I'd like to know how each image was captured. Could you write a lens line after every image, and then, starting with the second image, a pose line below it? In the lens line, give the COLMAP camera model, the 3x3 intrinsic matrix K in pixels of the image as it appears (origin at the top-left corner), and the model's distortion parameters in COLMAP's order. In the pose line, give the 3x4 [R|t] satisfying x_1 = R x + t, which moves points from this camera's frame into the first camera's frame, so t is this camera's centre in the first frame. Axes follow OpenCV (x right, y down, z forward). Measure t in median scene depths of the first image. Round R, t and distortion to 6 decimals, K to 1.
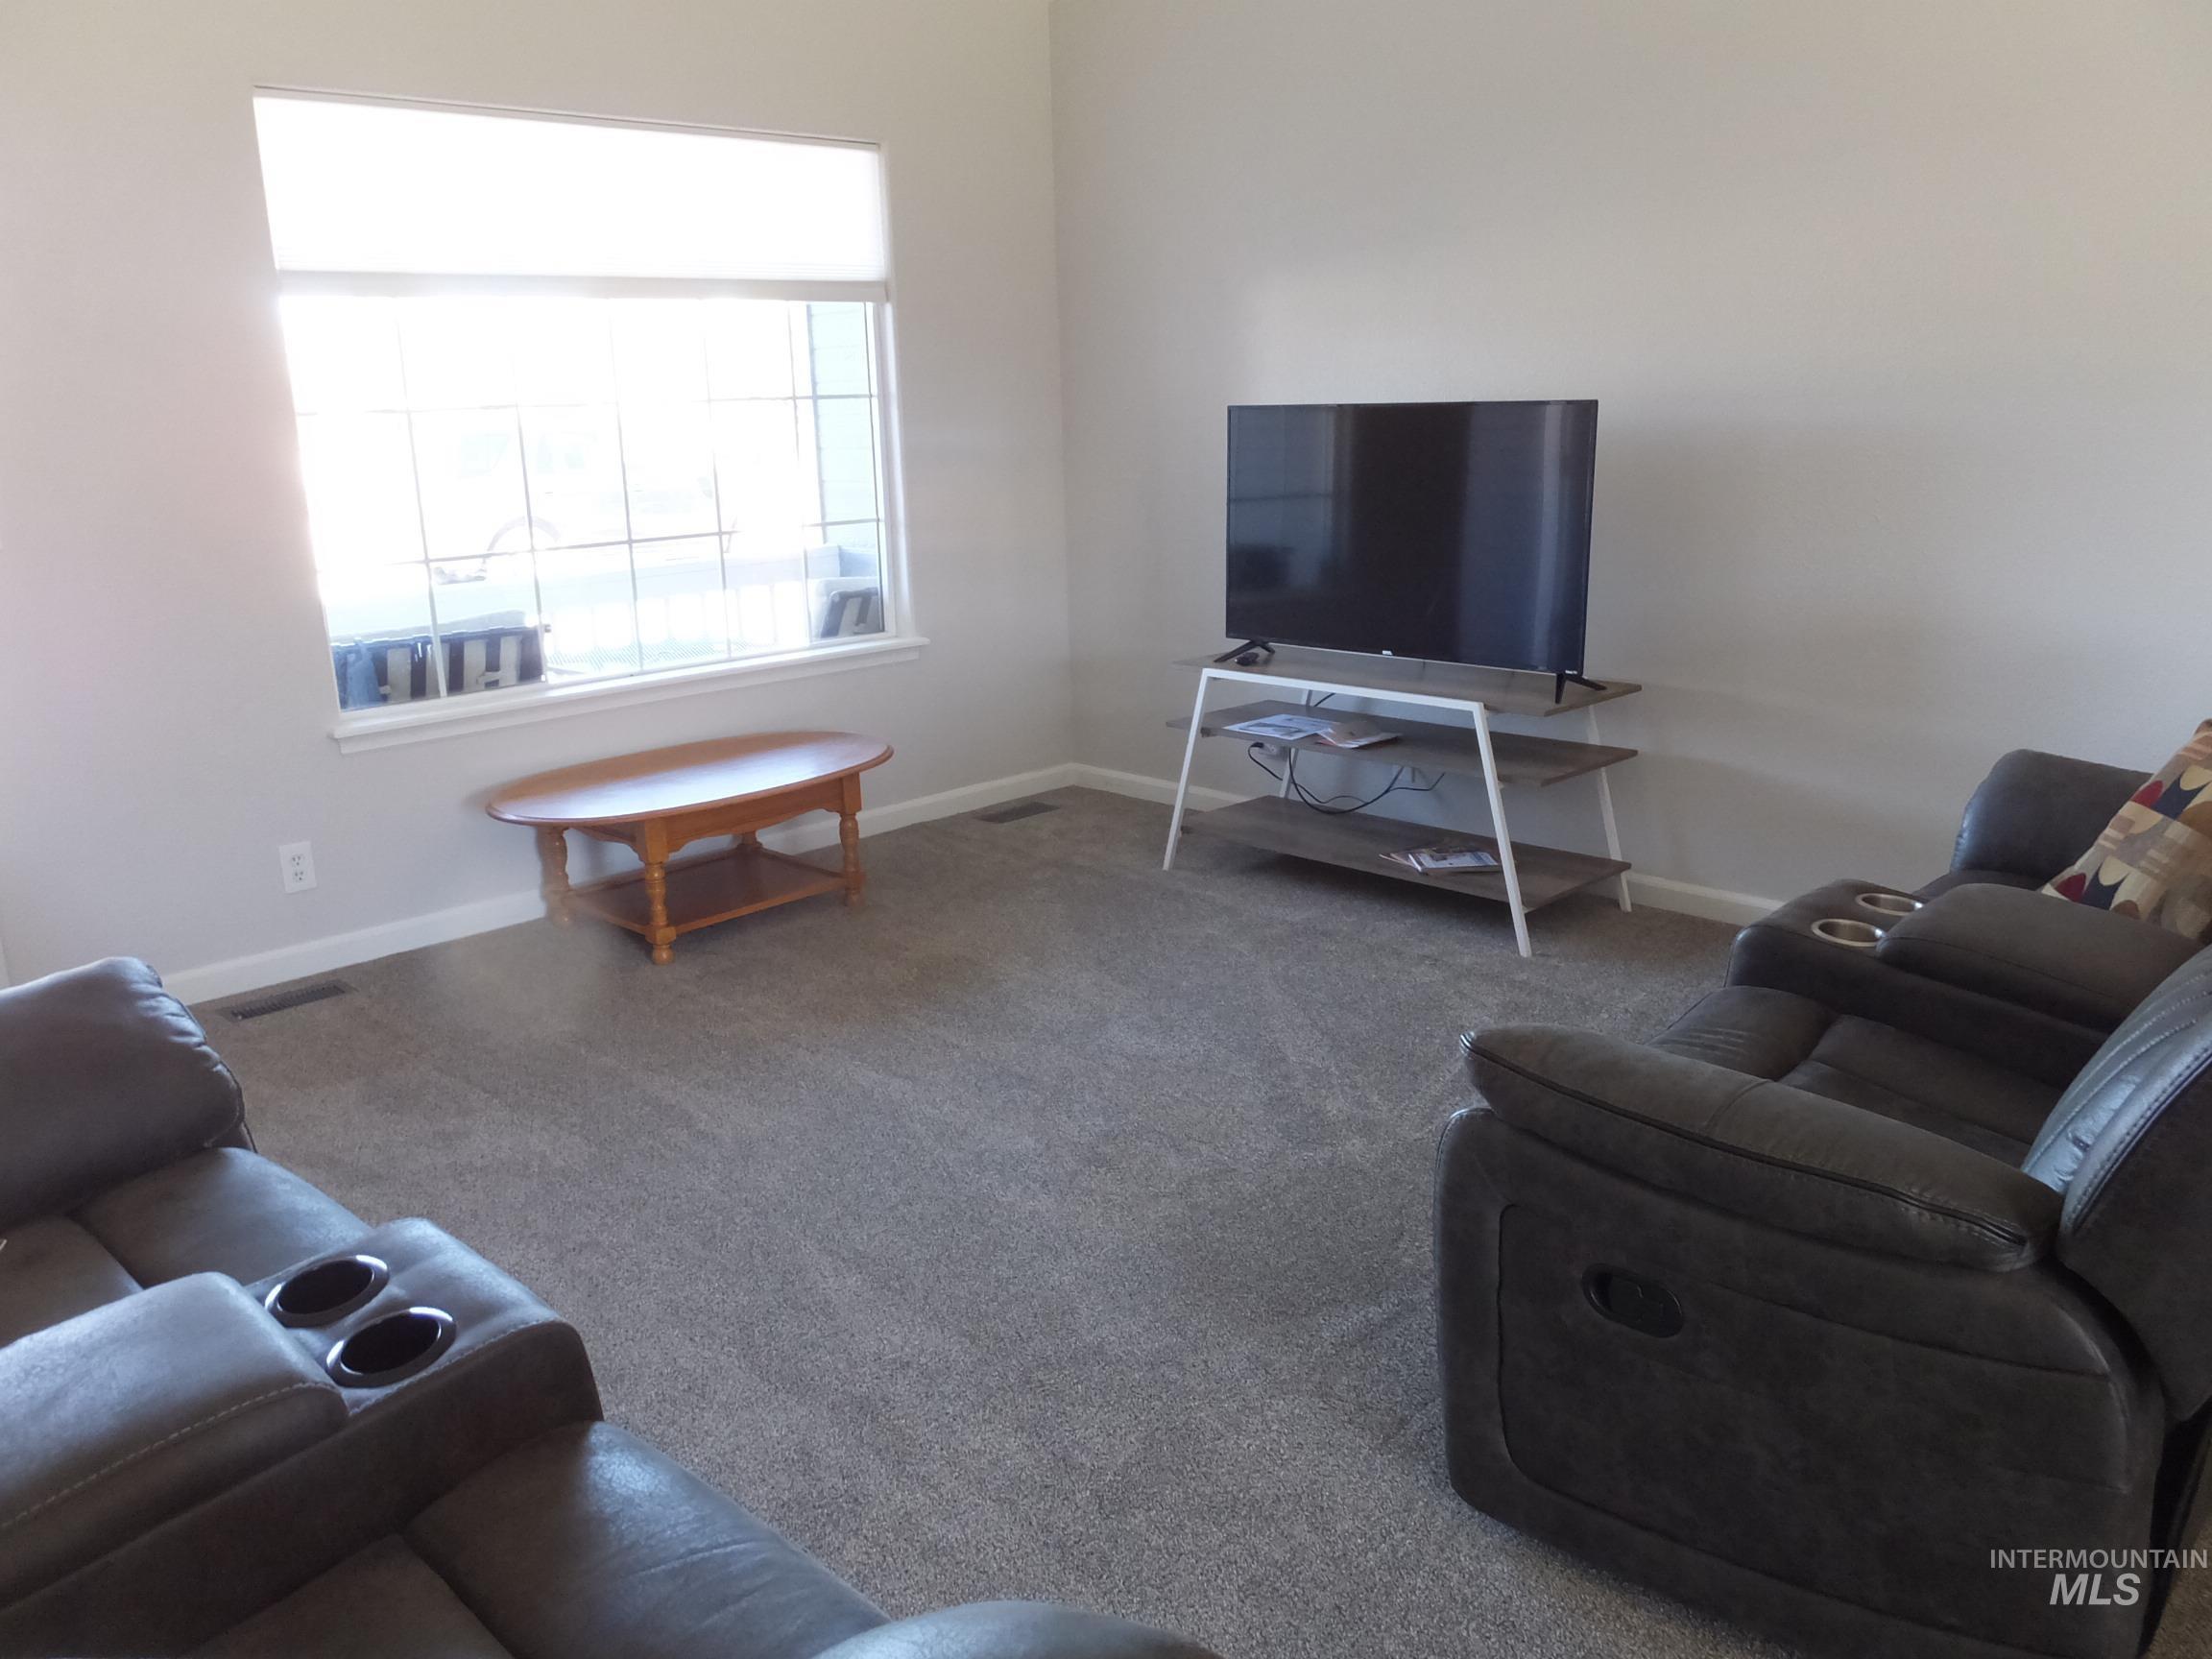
lens RADIAL K [[1692.8, 0, 1100.2], [0, 1692.8, 810.8], [0, 0, 1]] dist [0.010490, -0.014419]
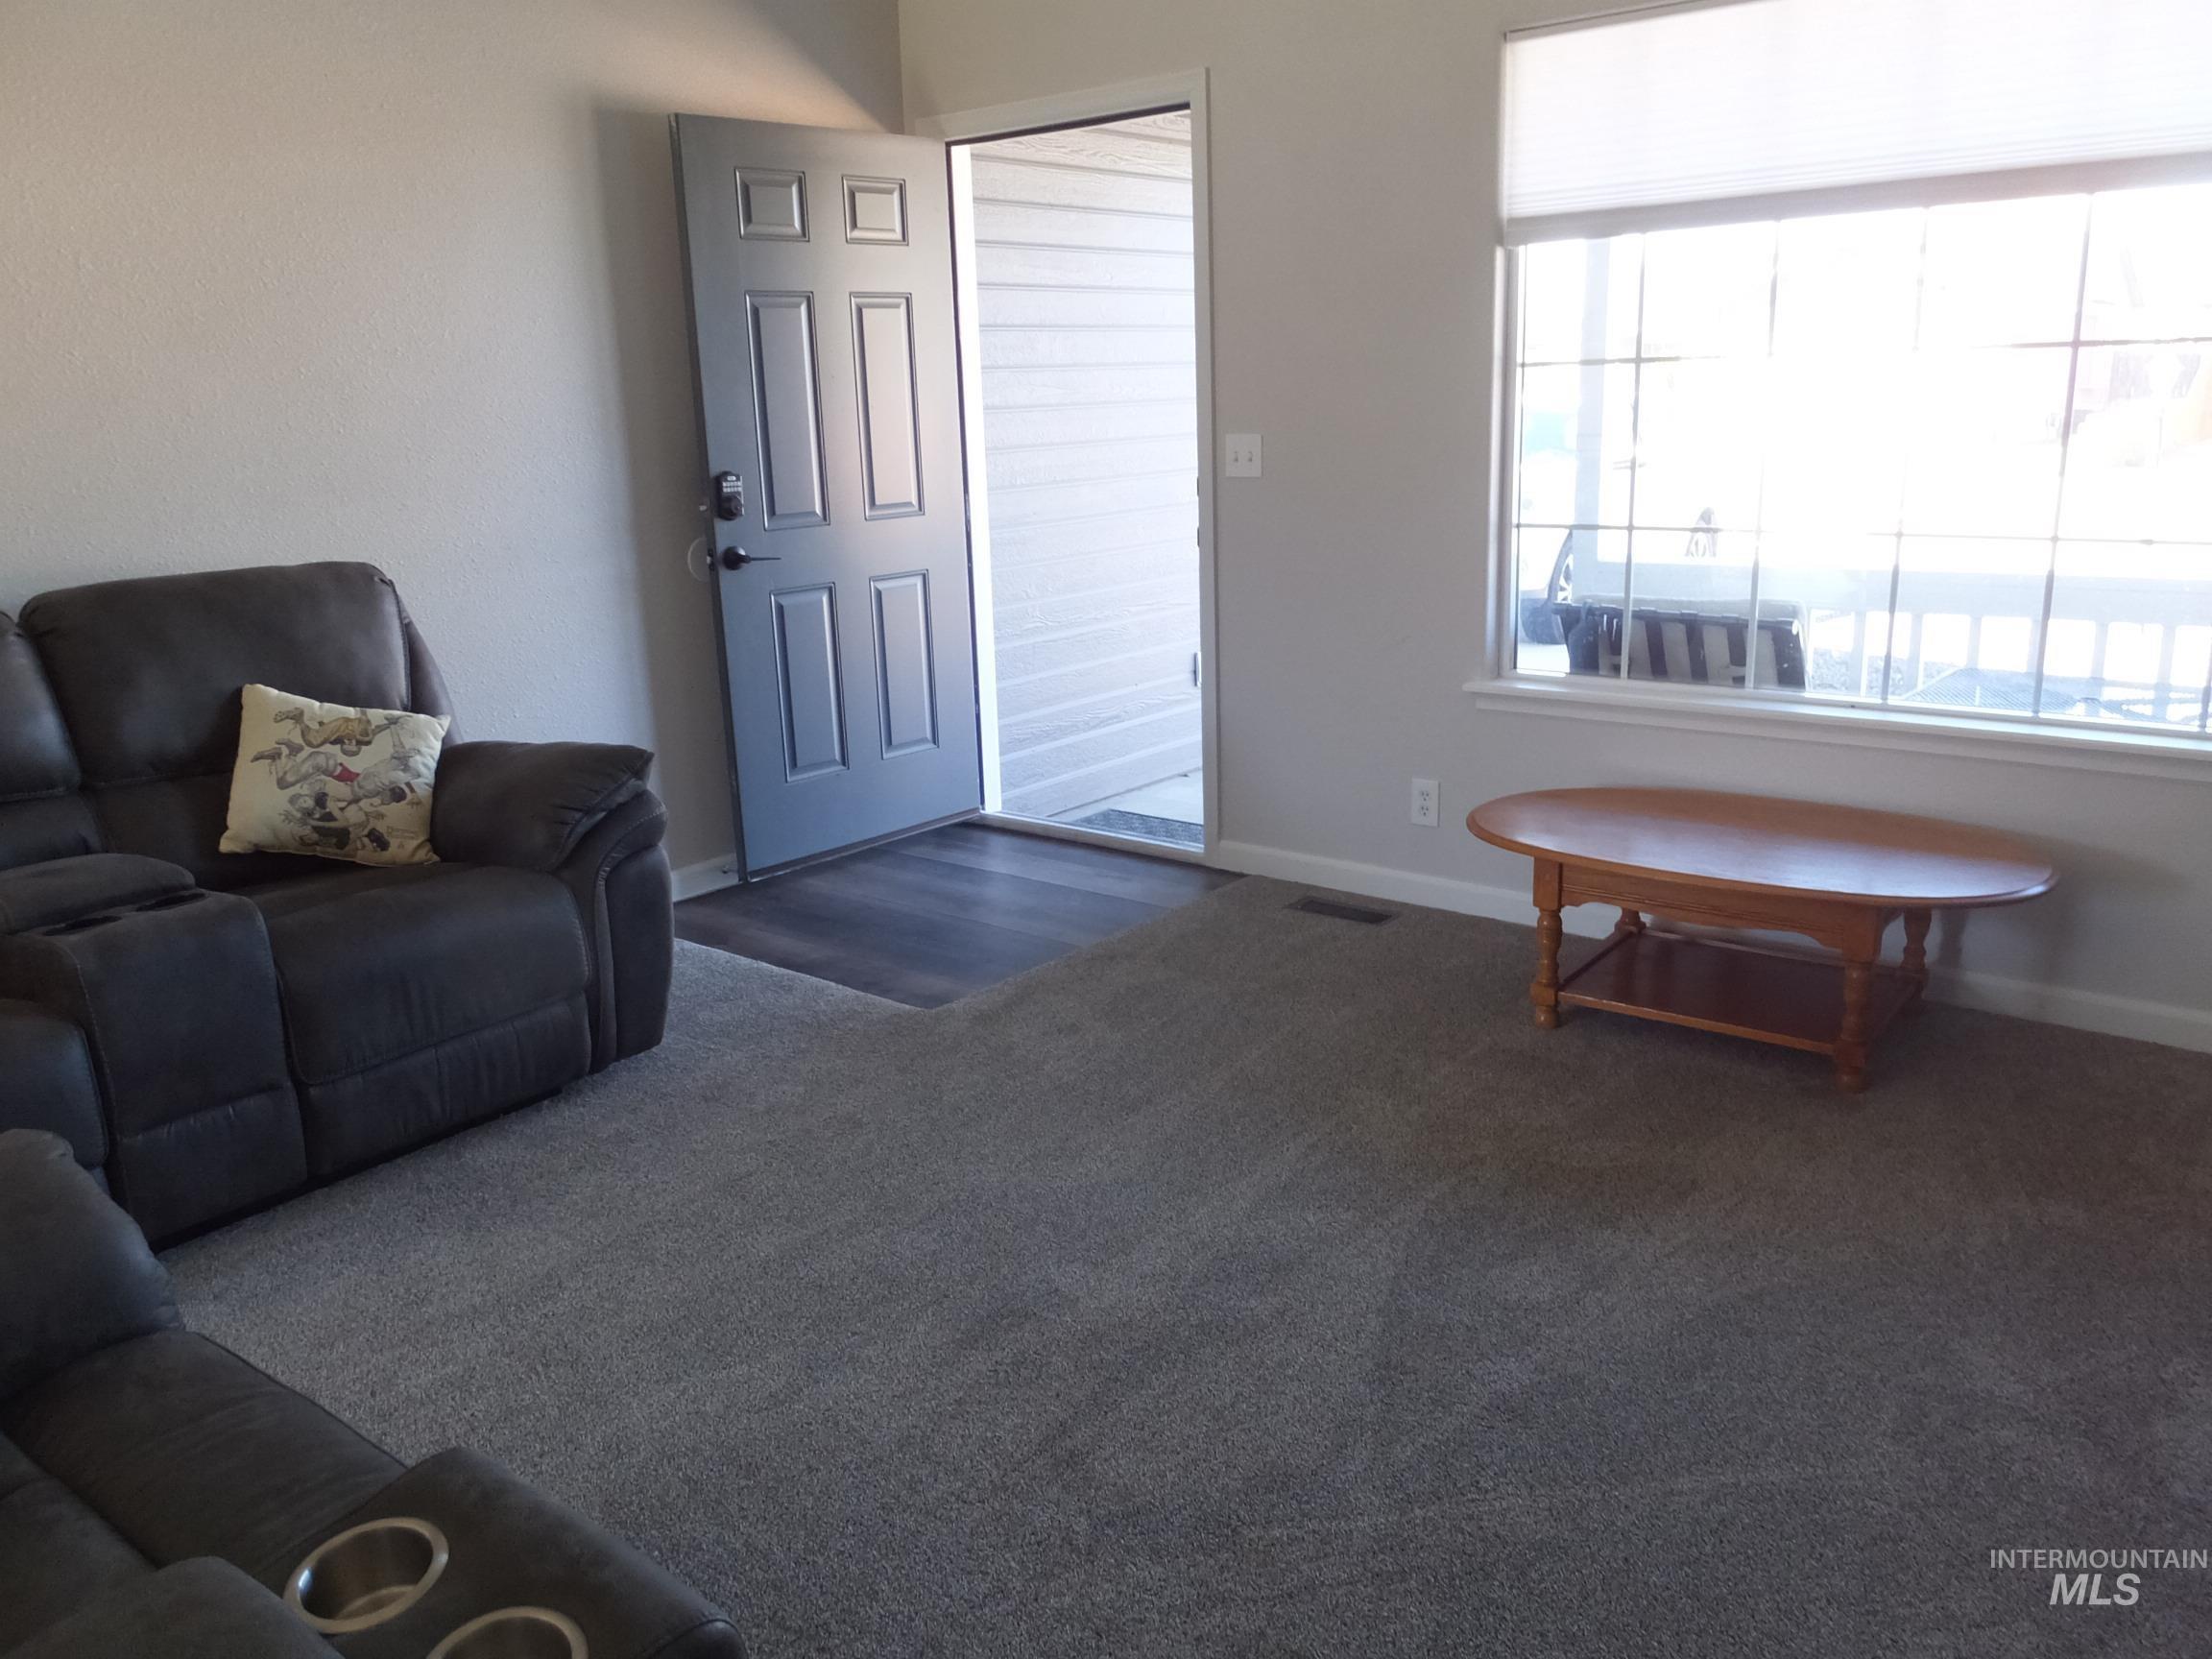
lens RADIAL K [[1692.8, 0, 1100.2], [0, 1692.8, 810.8], [0, 0, 1]] dist [0.010490, -0.014419]
pose [[0.107416, 0.268959, -0.957143, 0.473269], [-0.208660, 0.947371, 0.242796, -0.161901], [0.972071, 0.173638, 0.157884, 0.594631]]
